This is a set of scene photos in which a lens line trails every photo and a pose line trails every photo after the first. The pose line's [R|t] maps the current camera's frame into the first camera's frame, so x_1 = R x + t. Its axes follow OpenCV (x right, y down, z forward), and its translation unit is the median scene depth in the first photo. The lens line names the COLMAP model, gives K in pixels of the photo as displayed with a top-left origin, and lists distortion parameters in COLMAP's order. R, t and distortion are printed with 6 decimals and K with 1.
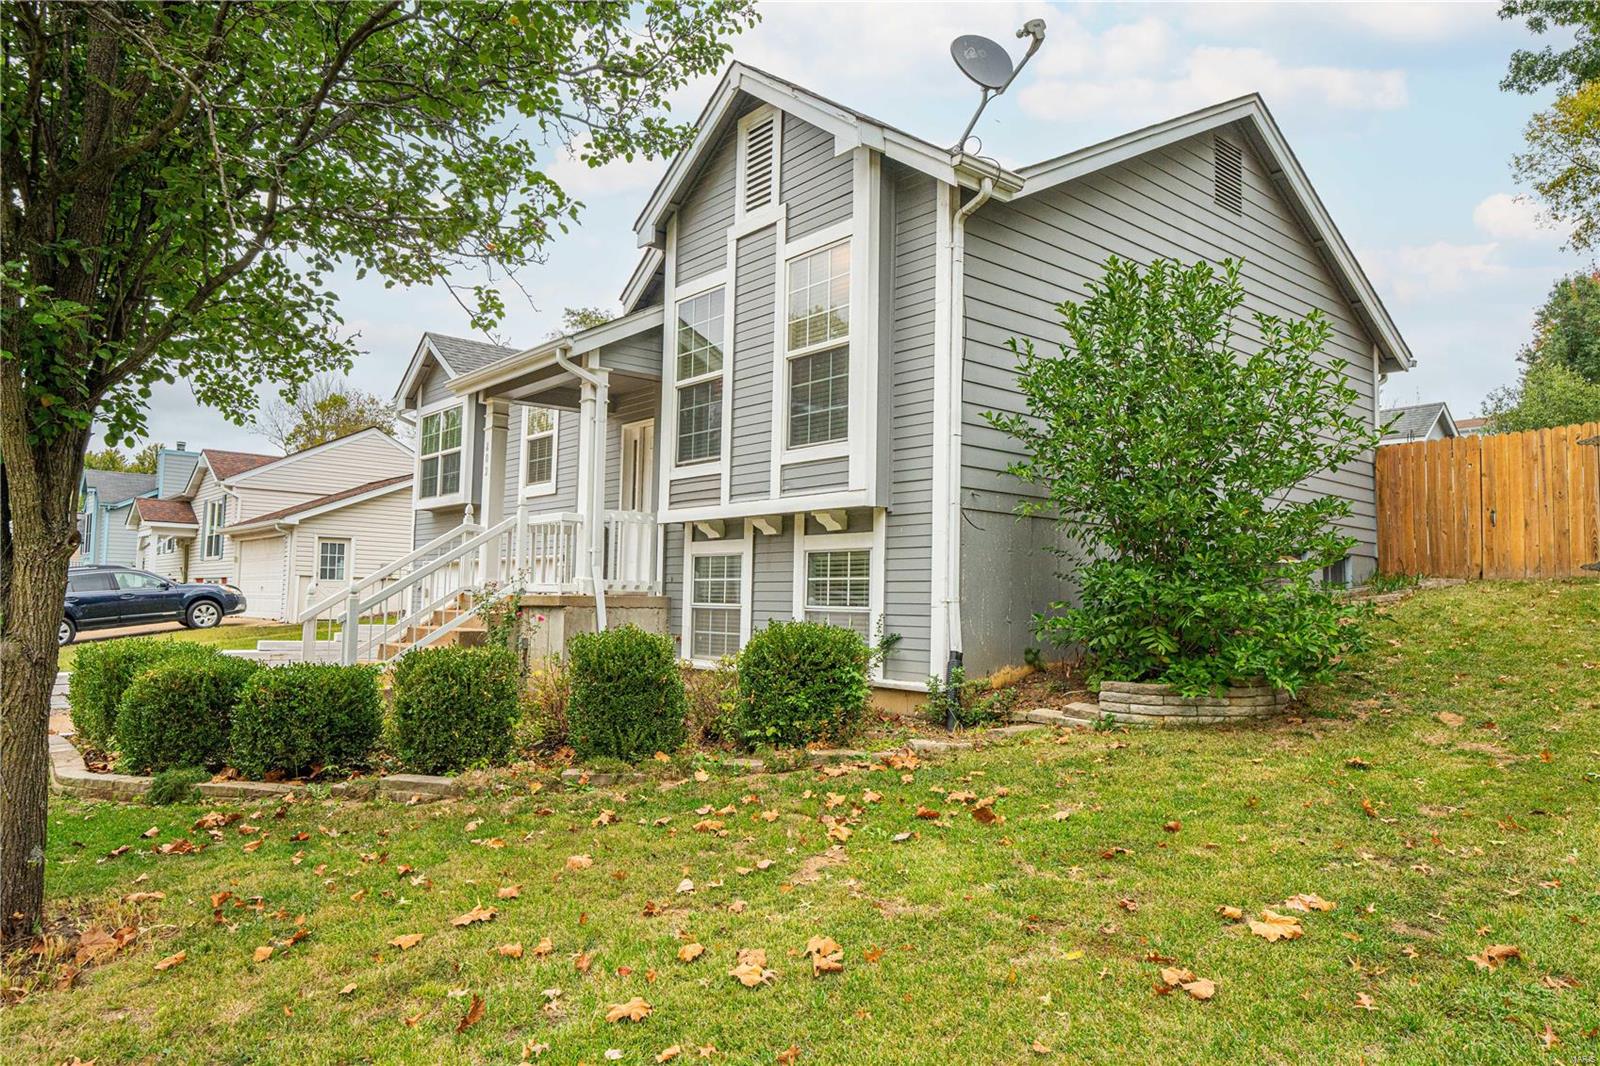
lens RADIAL K [[1046.0, 0, 800.0], [0, 1046.0, 533.0], [0, 0, 1]] dist [0.004777, 0.000566]
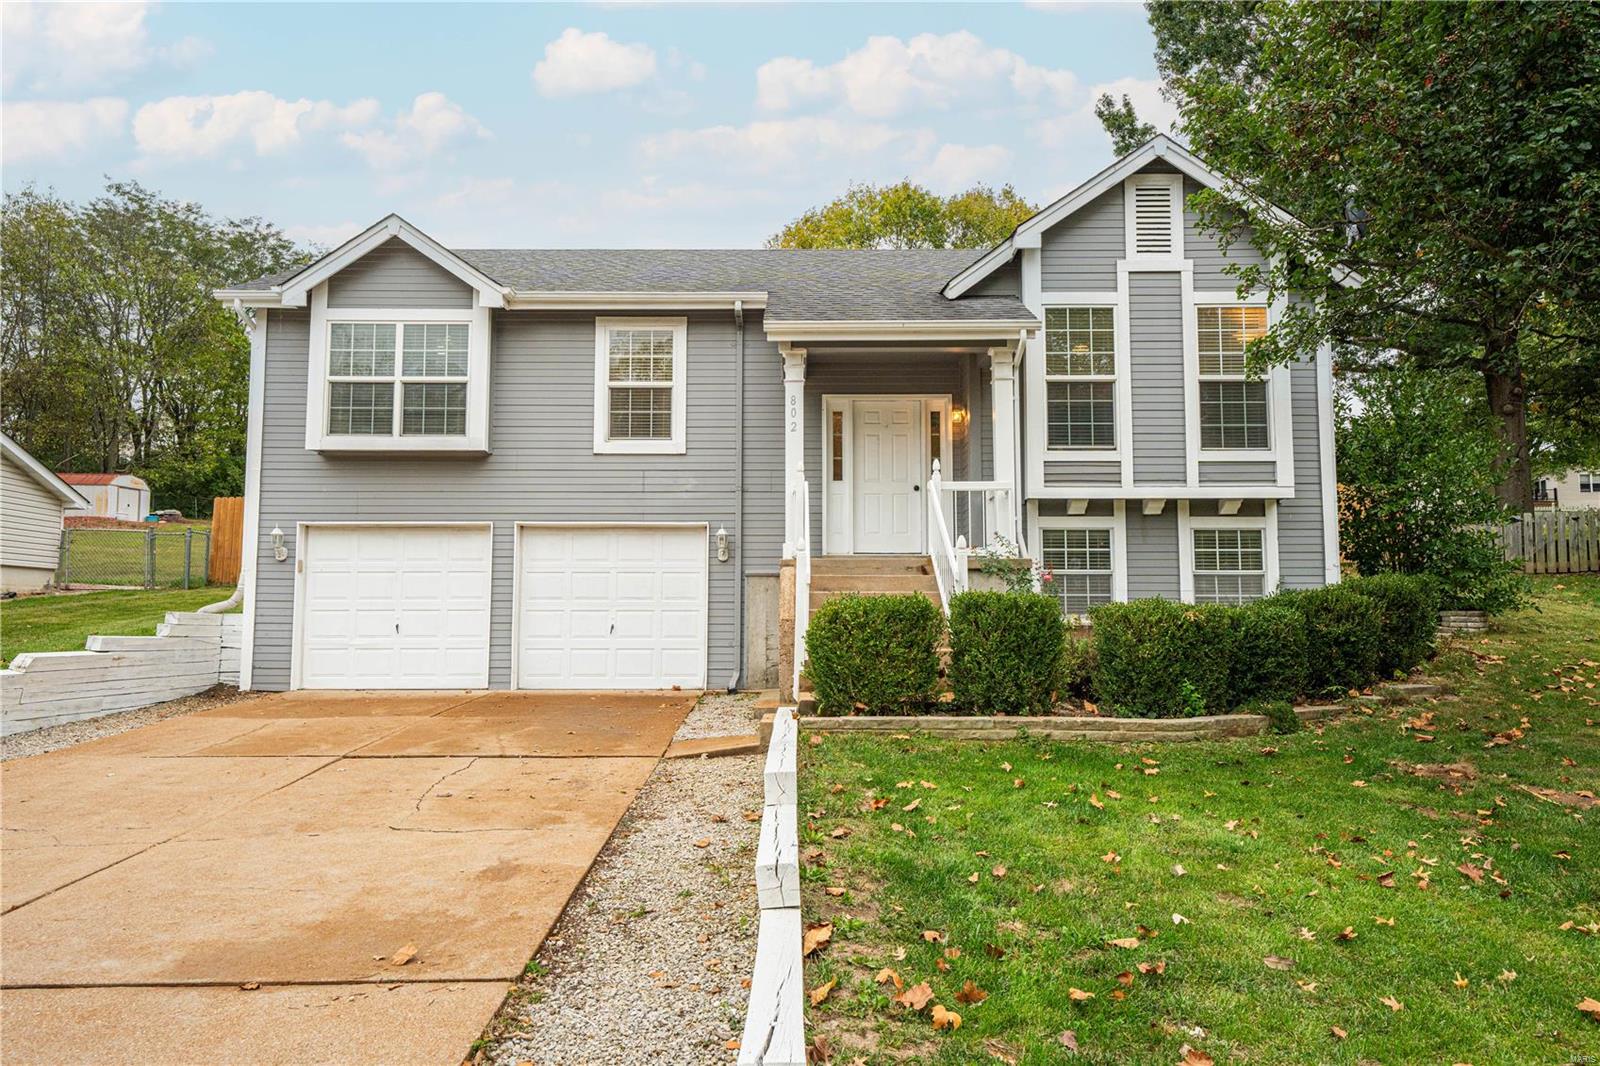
lens RADIAL K [[1046.0, 0, 800.0], [0, 1046.0, 533.0], [0, 0, 1]] dist [0.004777, 0.000566]
pose [[0.642503, 0.047343, 0.764820, -1.248423], [-0.040790, 0.998788, -0.027559, 0.075236], [-0.765197, -0.013491, 0.643655, 0.509313]]
